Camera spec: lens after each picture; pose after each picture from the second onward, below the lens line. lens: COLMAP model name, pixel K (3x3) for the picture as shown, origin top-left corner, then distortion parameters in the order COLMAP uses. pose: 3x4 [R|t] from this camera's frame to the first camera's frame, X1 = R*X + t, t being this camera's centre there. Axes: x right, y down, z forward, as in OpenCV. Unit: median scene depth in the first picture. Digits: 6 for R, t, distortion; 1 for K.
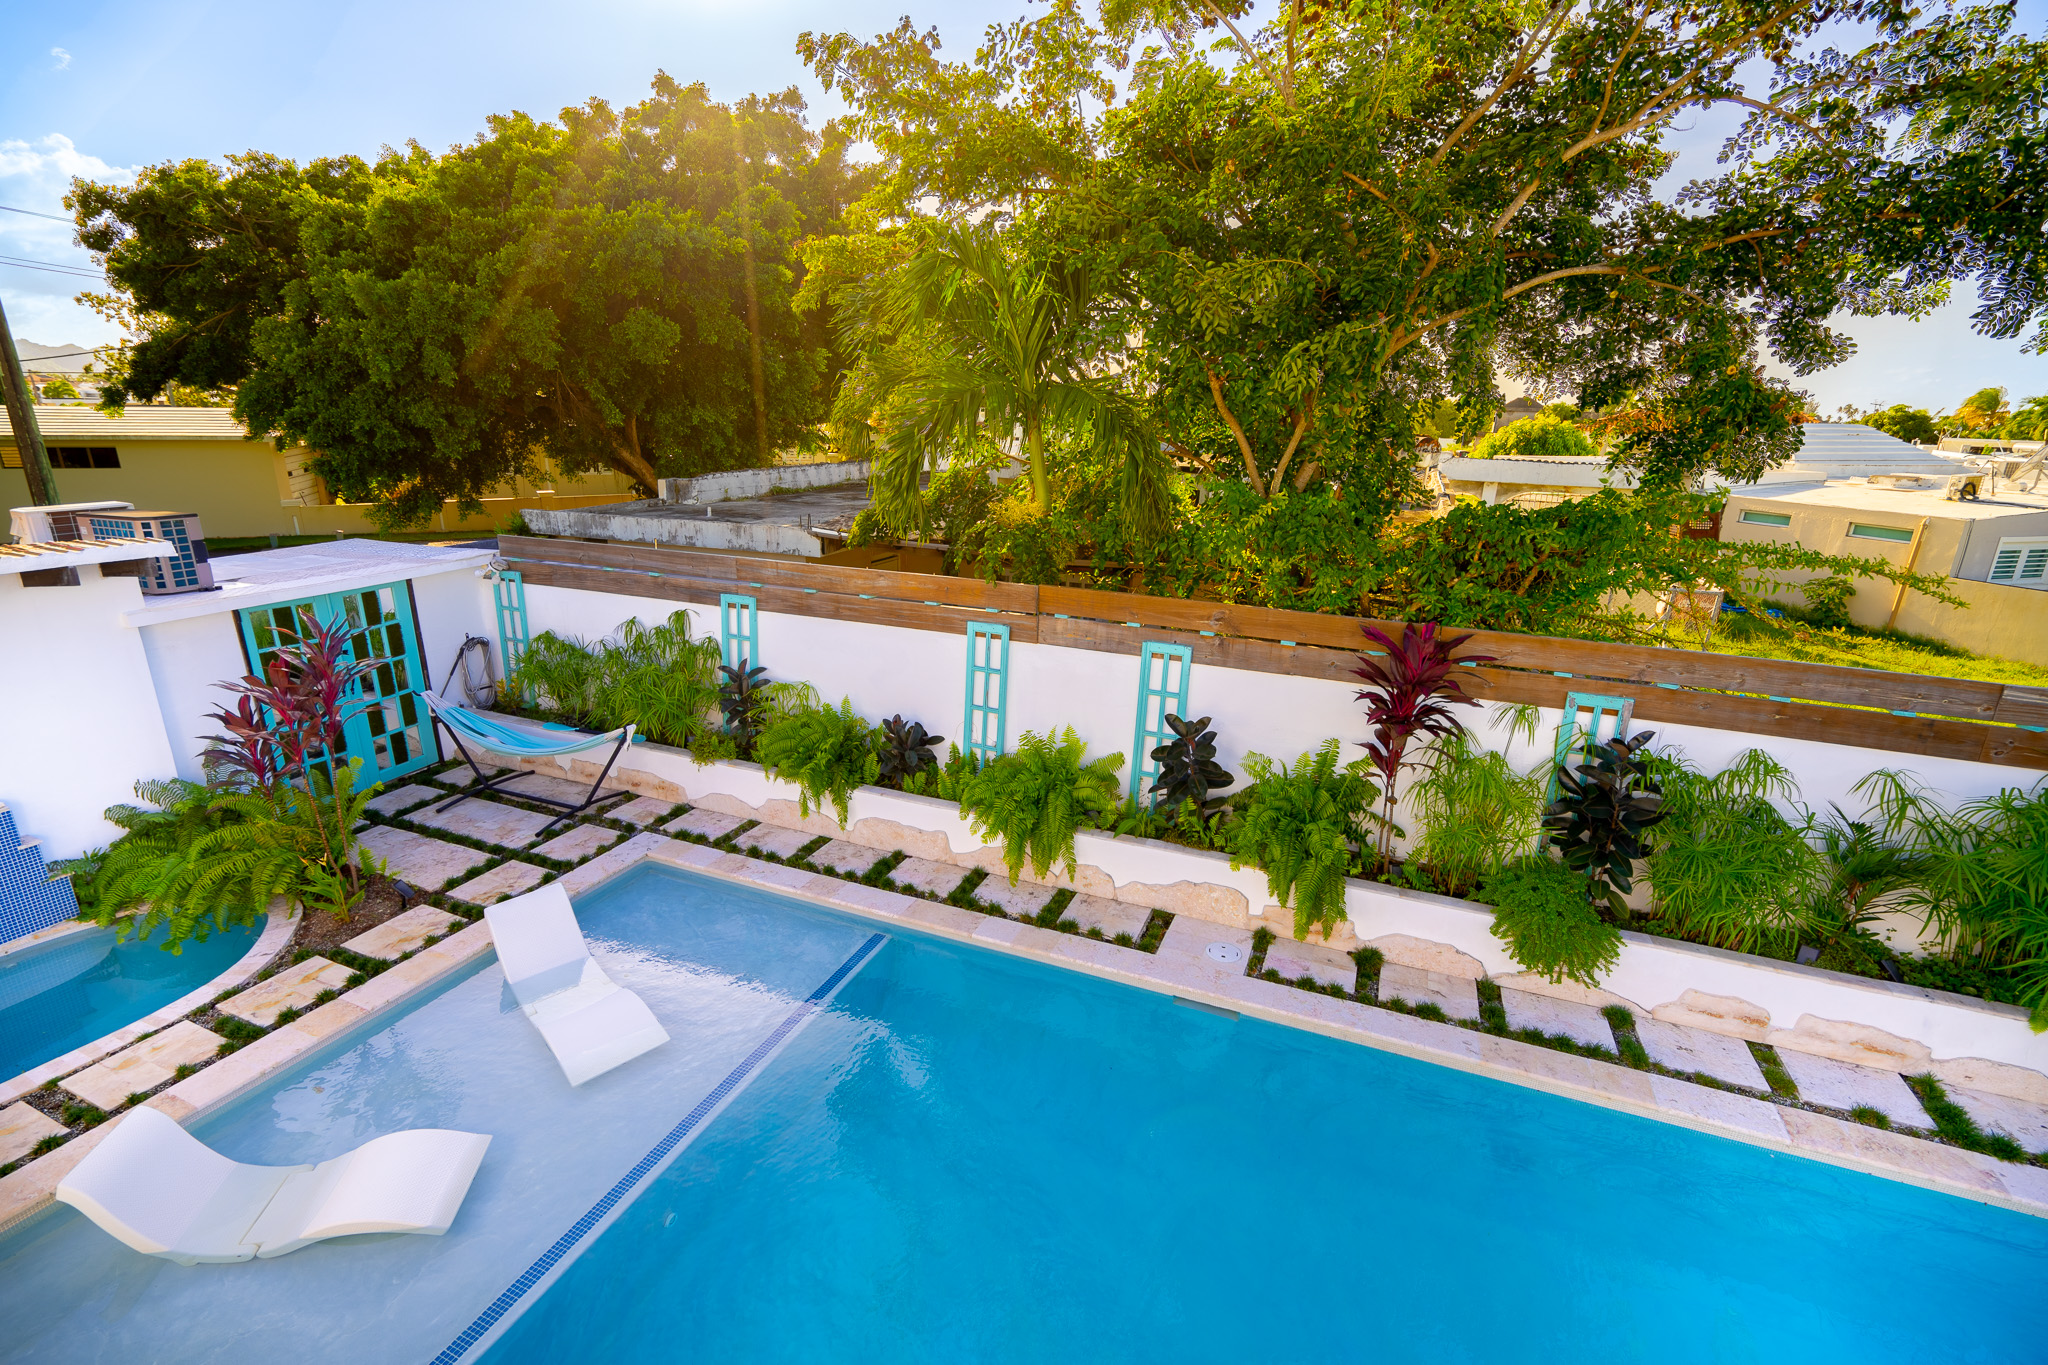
lens RADIAL K [[923.8, 0, 1024.0], [0, 923.8, 682.5], [0, 0, 1]] dist [-0.007292, 0.001029]
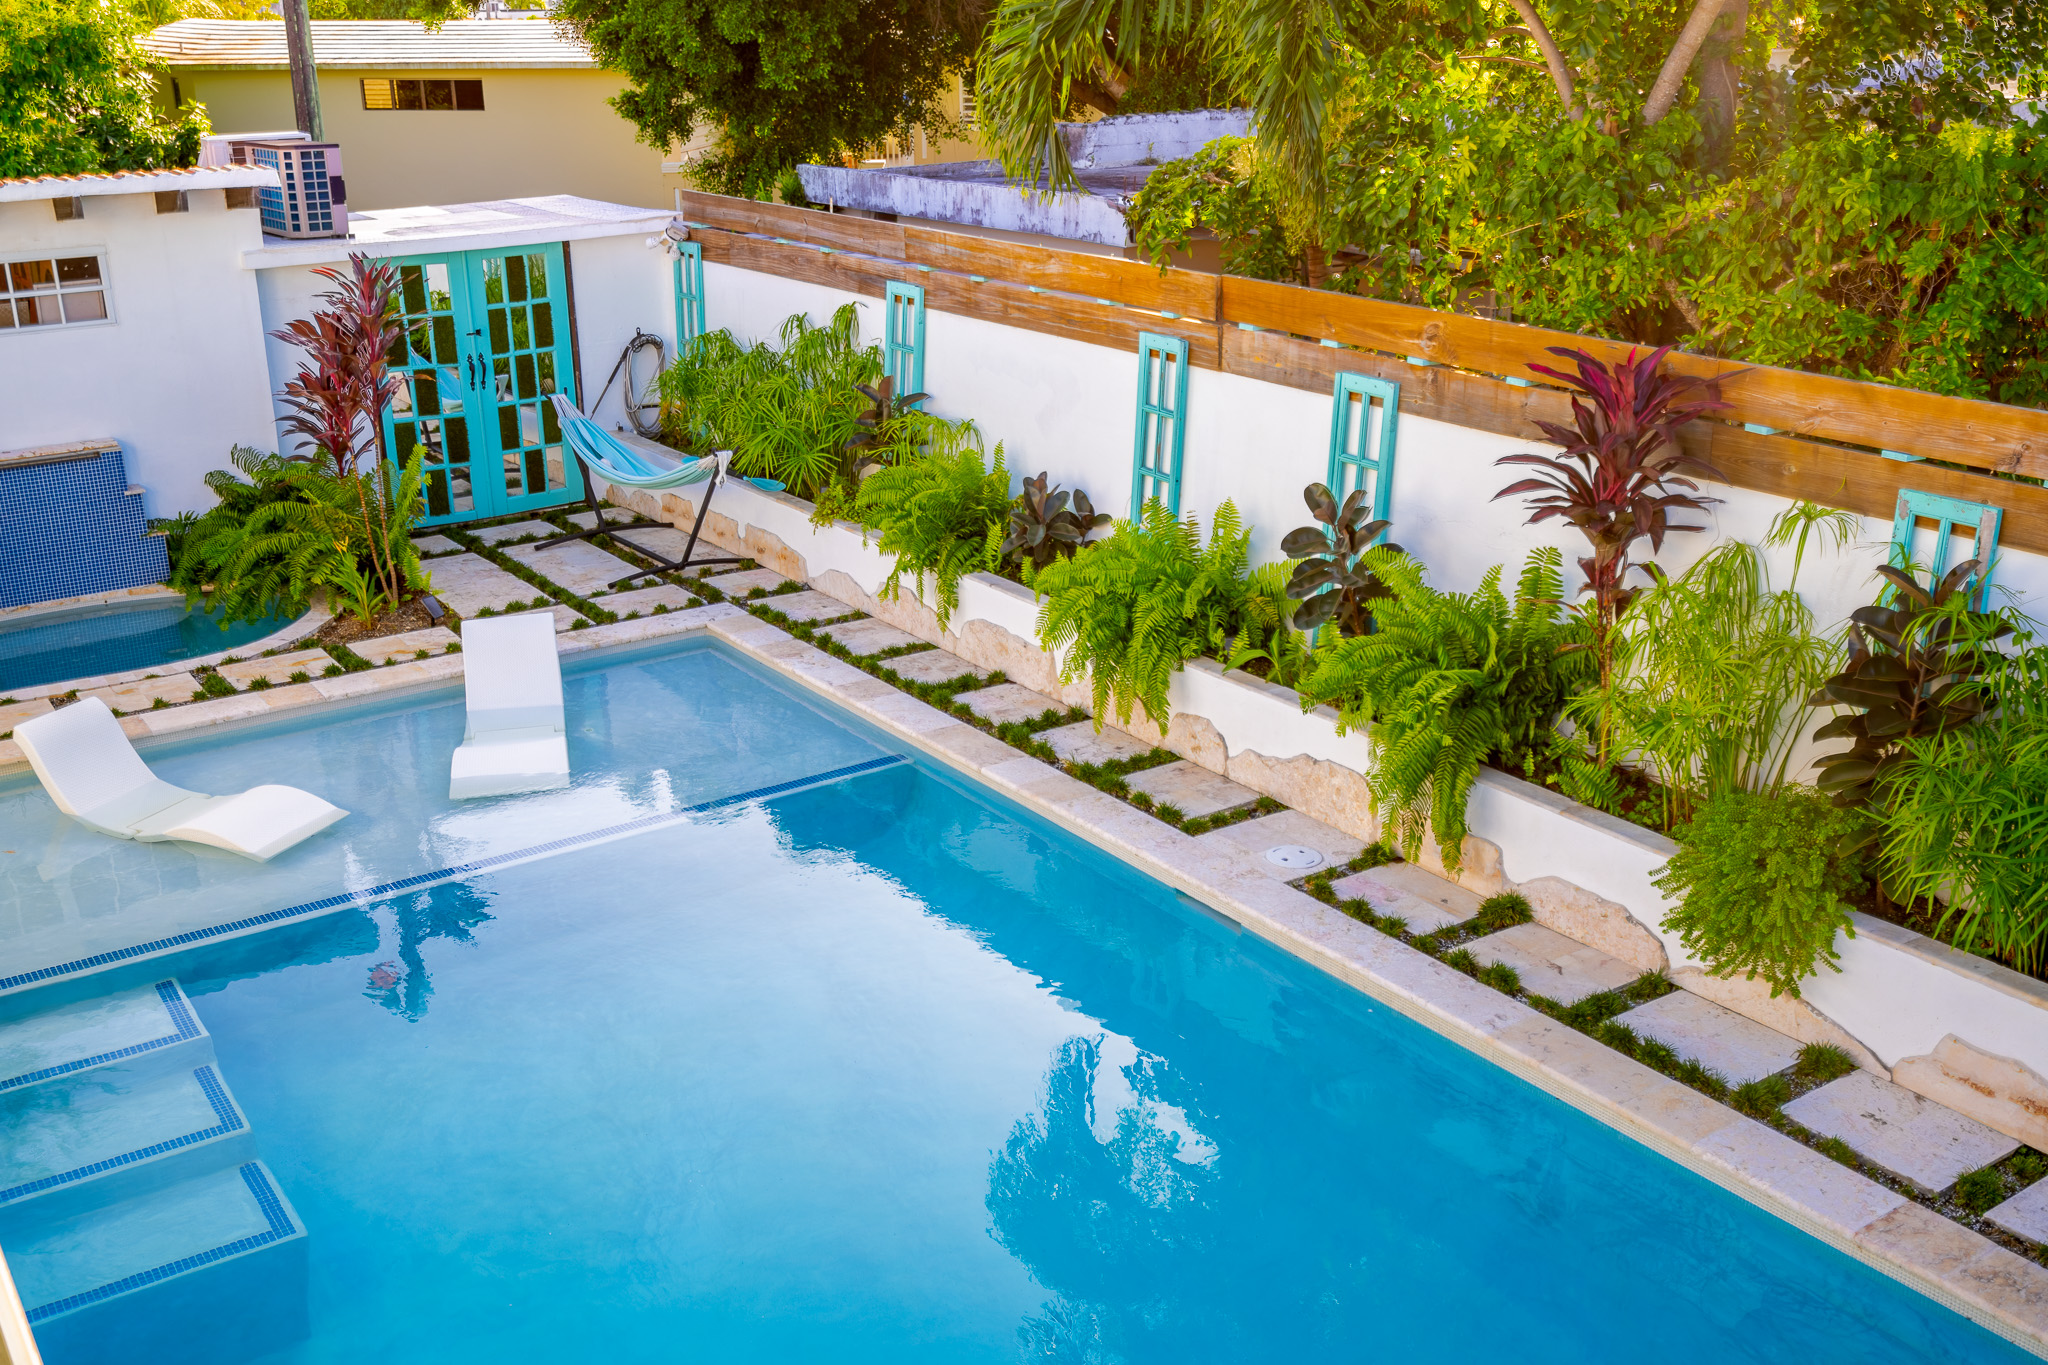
lens RADIAL K [[2061.5, 0, 1024.0], [0, 2061.5, 682.5], [0, 0, 1]] dist [0.010296, 0.000990]
pose [[0.837867, 0.147558, -0.525553, 0.660825], [-0.131297, 0.988984, 0.068354, 0.087377], [0.529850, 0.011732, 0.848010, -0.244939]]
